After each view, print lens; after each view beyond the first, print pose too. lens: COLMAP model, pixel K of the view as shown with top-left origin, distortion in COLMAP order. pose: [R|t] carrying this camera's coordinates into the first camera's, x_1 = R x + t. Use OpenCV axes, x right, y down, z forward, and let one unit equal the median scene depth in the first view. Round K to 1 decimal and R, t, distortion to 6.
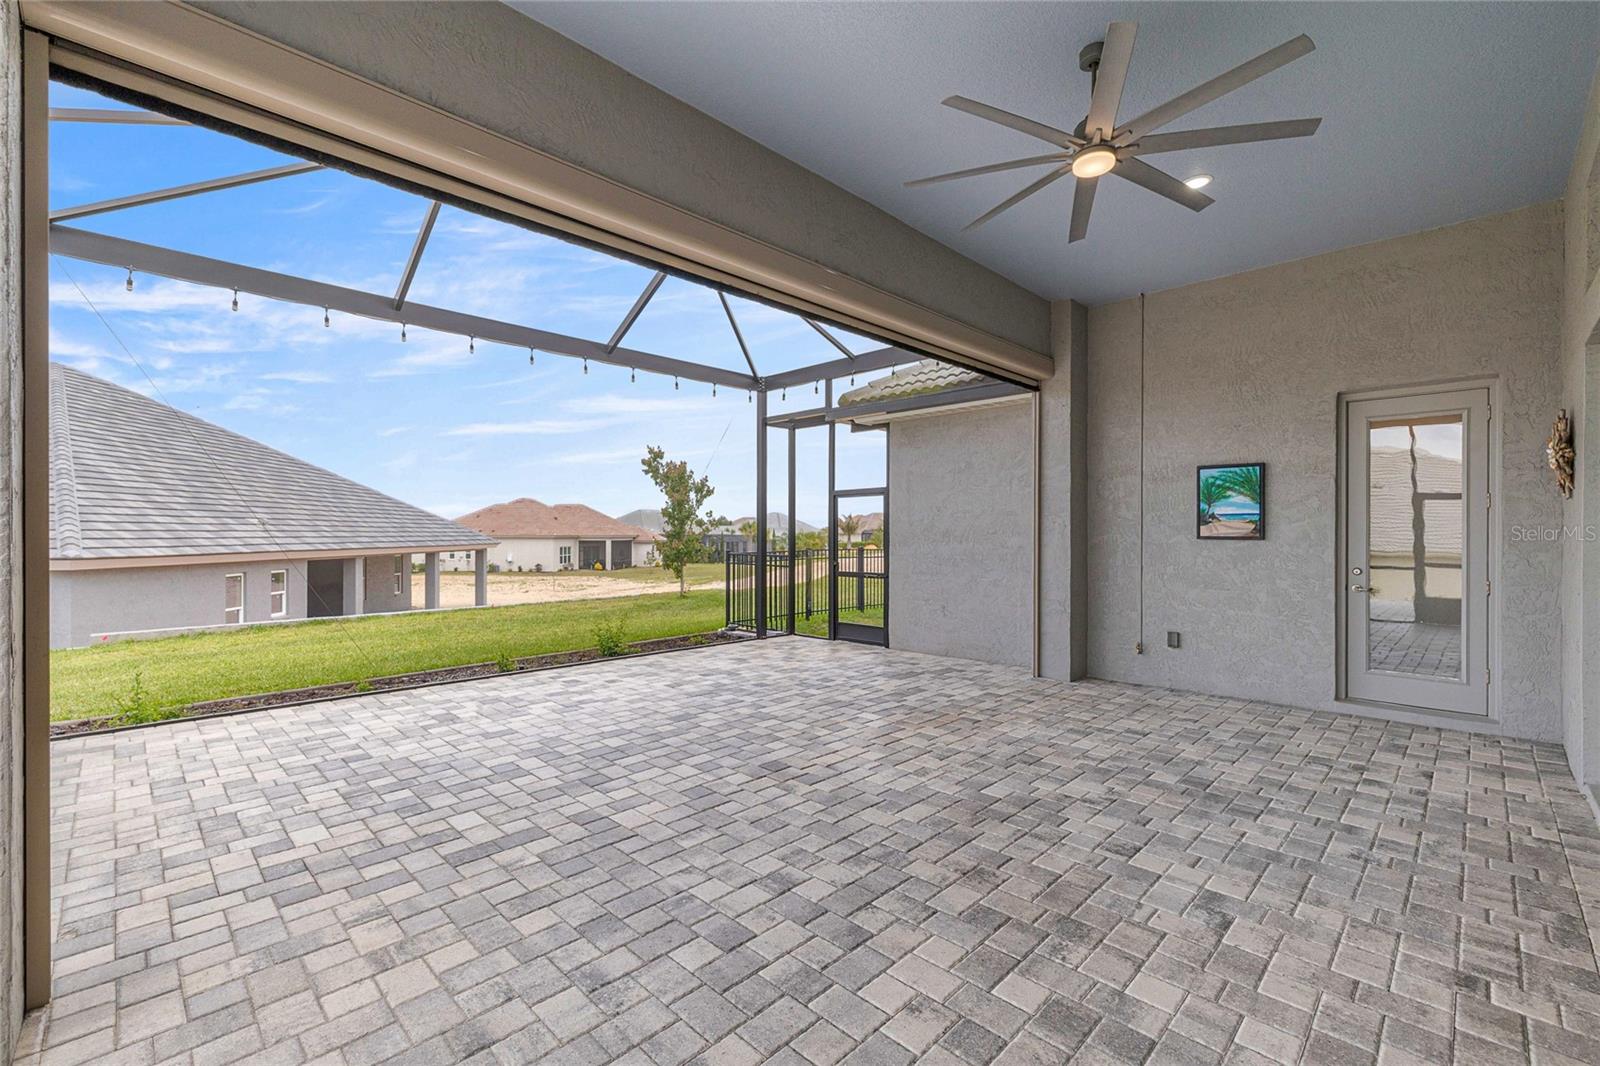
lens RADIAL K [[682.2, 0, 804.7], [0, 682.2, 532.4], [0, 0, 1]] dist [0.004711, -0.000629]
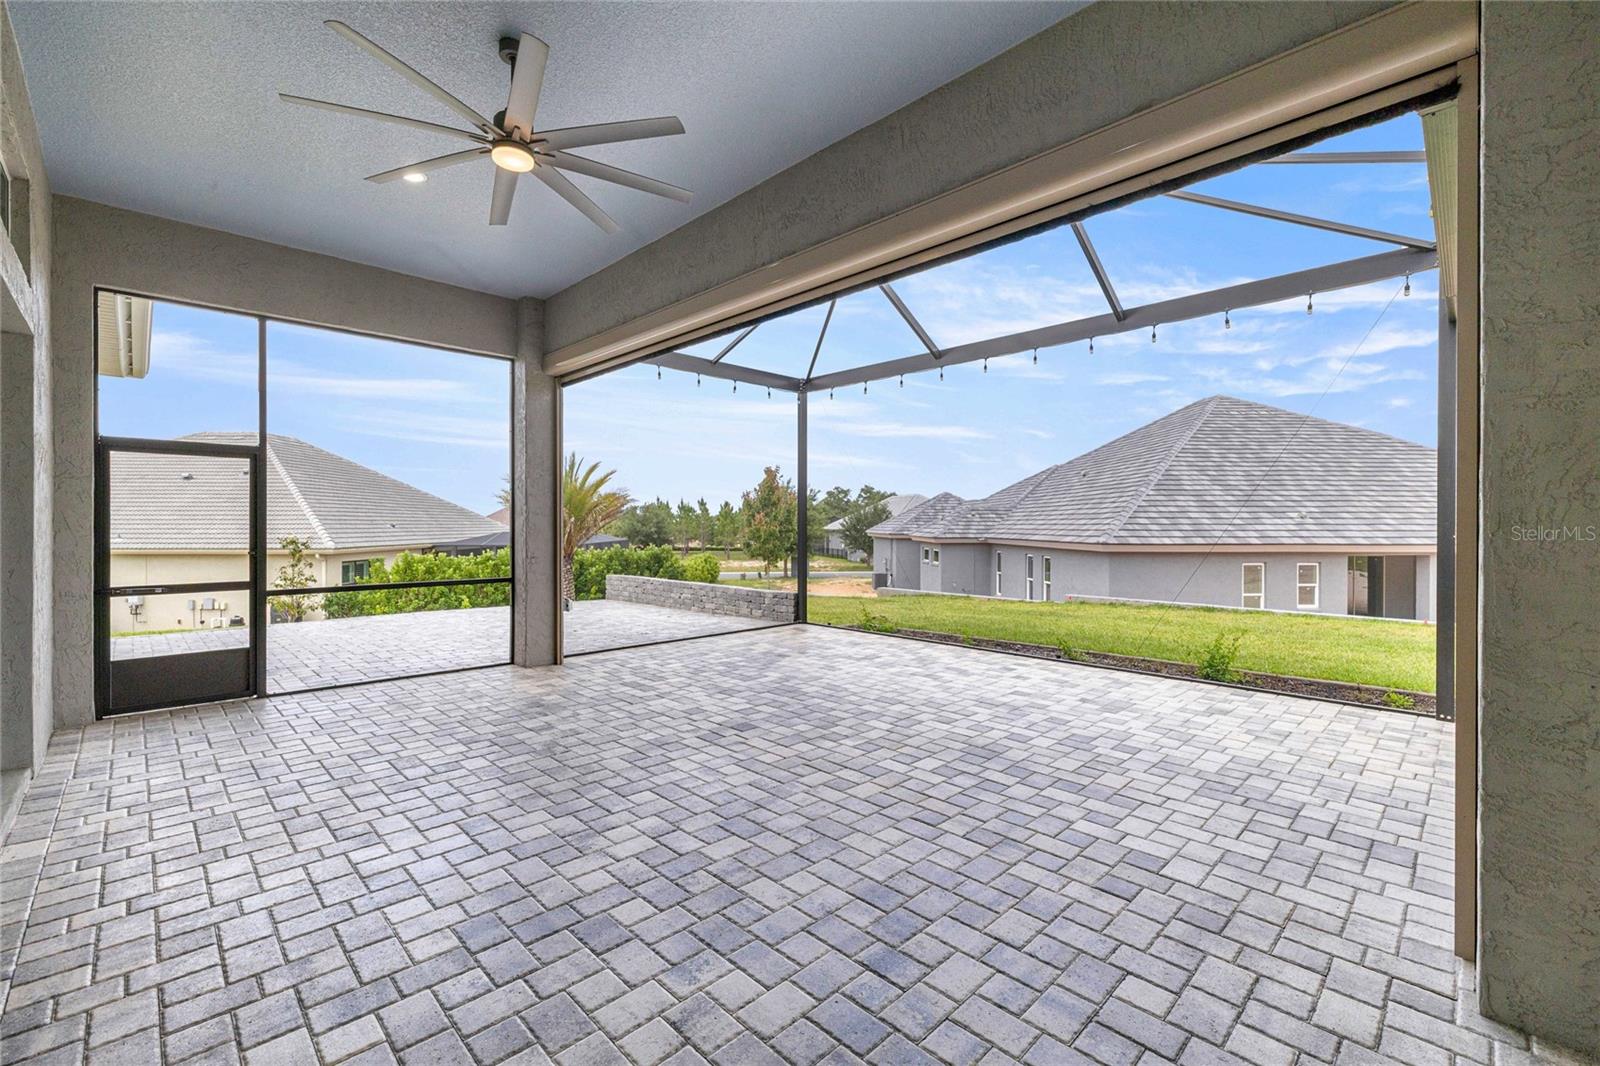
lens RADIAL K [[682.2, 0, 796.3], [0, 682.2, 527.0], [0, 0, 1]] dist [0.004711, -0.000629]
pose [[-0.018348, 0.001104, -0.999831, 0.812861], [0.000007, 0.999999, 0.001104, 0.003234], [0.999832, 0.000013, -0.018348, 0.817495]]
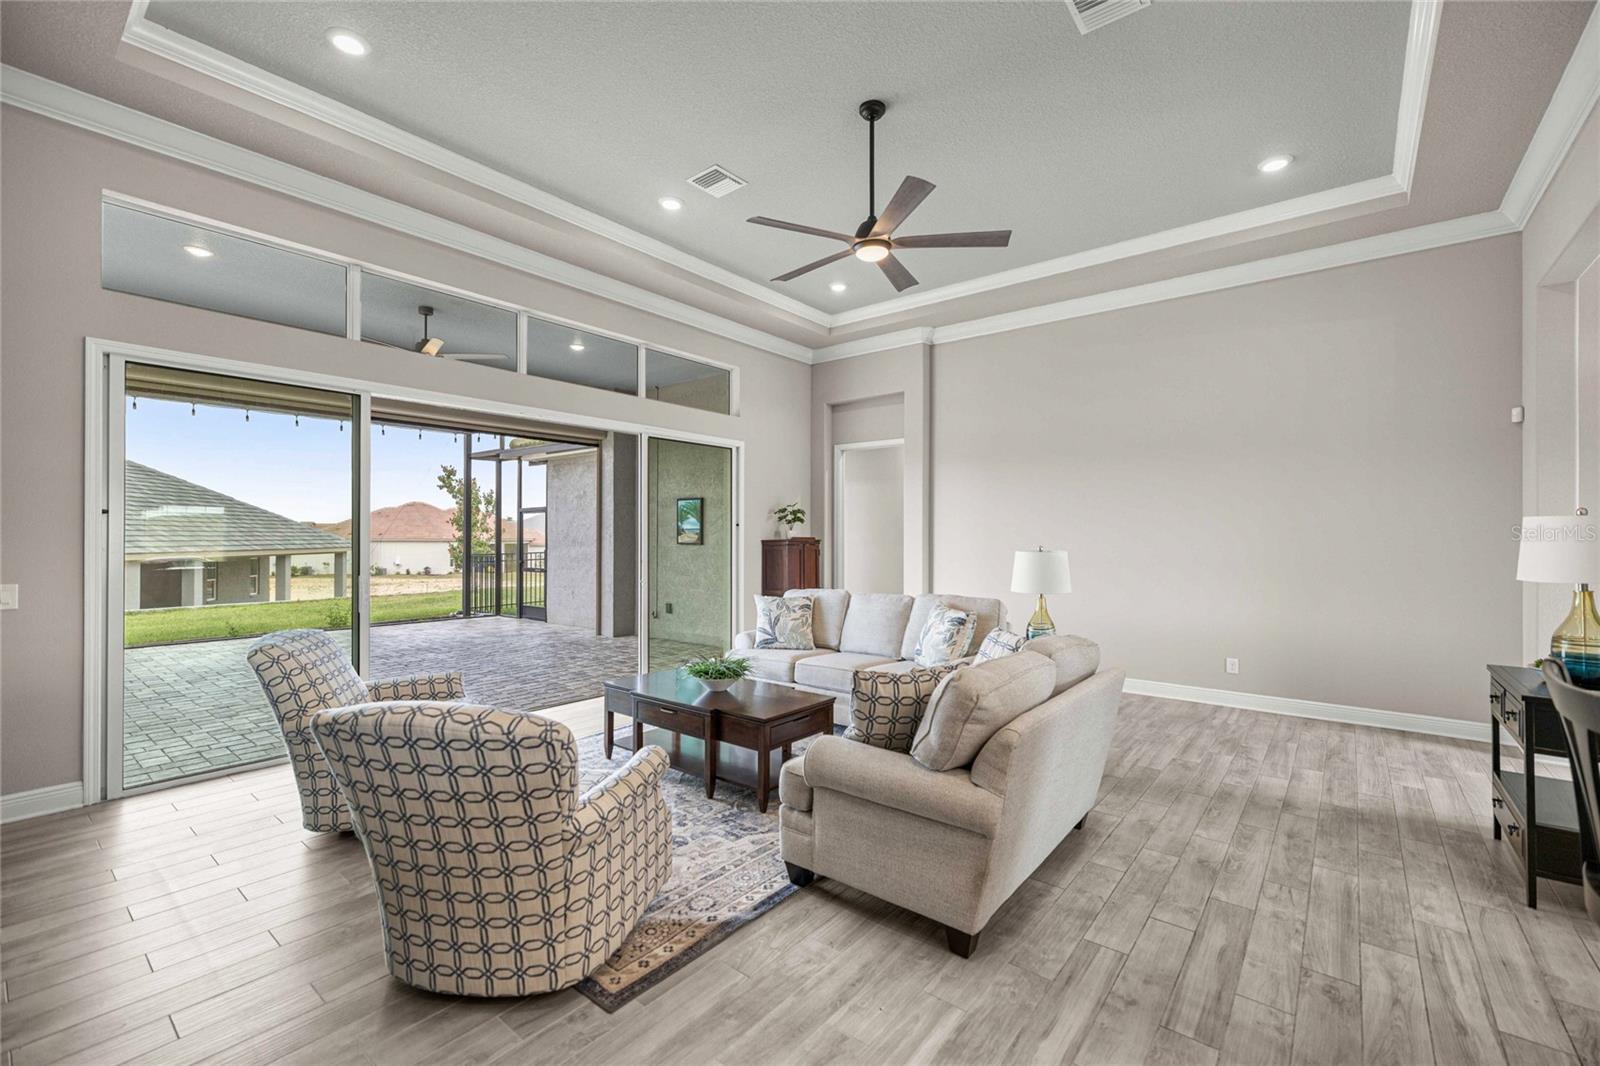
lens RADIAL K [[682.2, 0, 799.2], [0, 682.2, 530.5], [0, 0, 1]] dist [0.004711, -0.000629]
pose [[0.995968, 0.001706, 0.089690, 0.718464], [-0.001062, 0.999973, -0.007222, -0.011788], [-0.089700, 0.007098, 0.995944, -0.606089]]
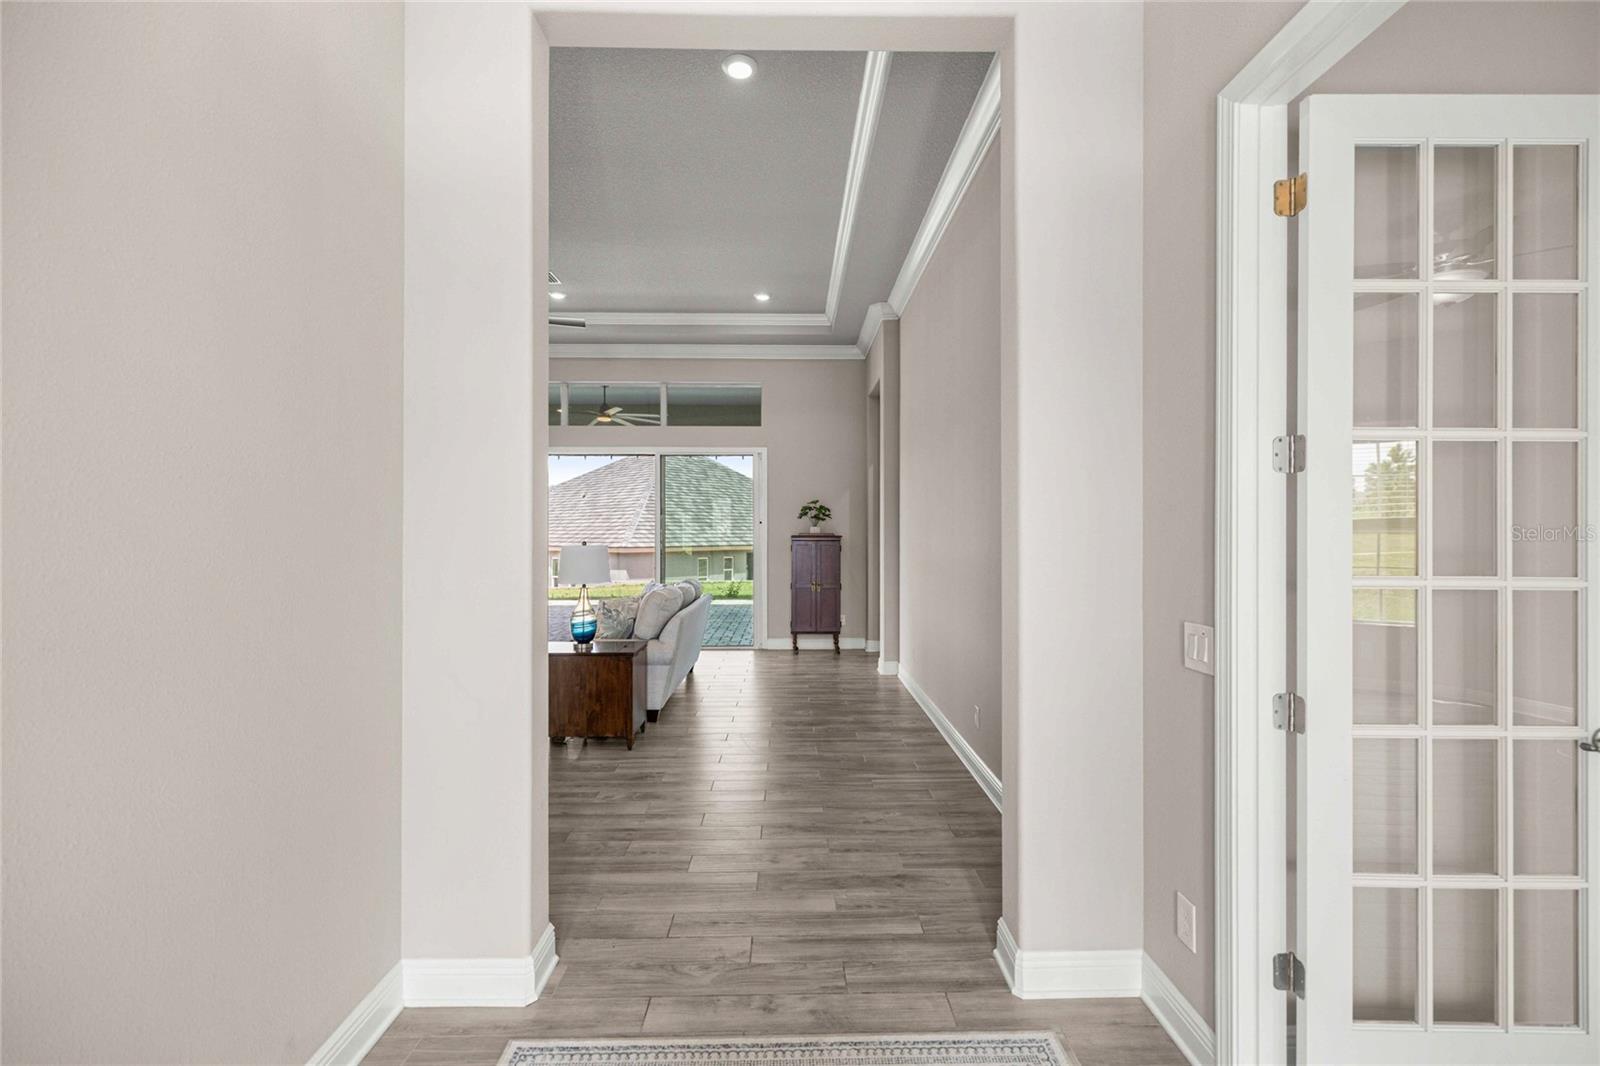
lens RADIAL K [[682.2, 0, 800.3], [0, 682.2, 536.1], [0, 0, 1]] dist [0.004711, -0.000629]
pose [[0.706055, 0.000655, -0.708157, 1.801878], [0.003416, 0.999985, 0.004331, -0.008865], [0.708149, -0.005478, 0.706042, -0.278660]]
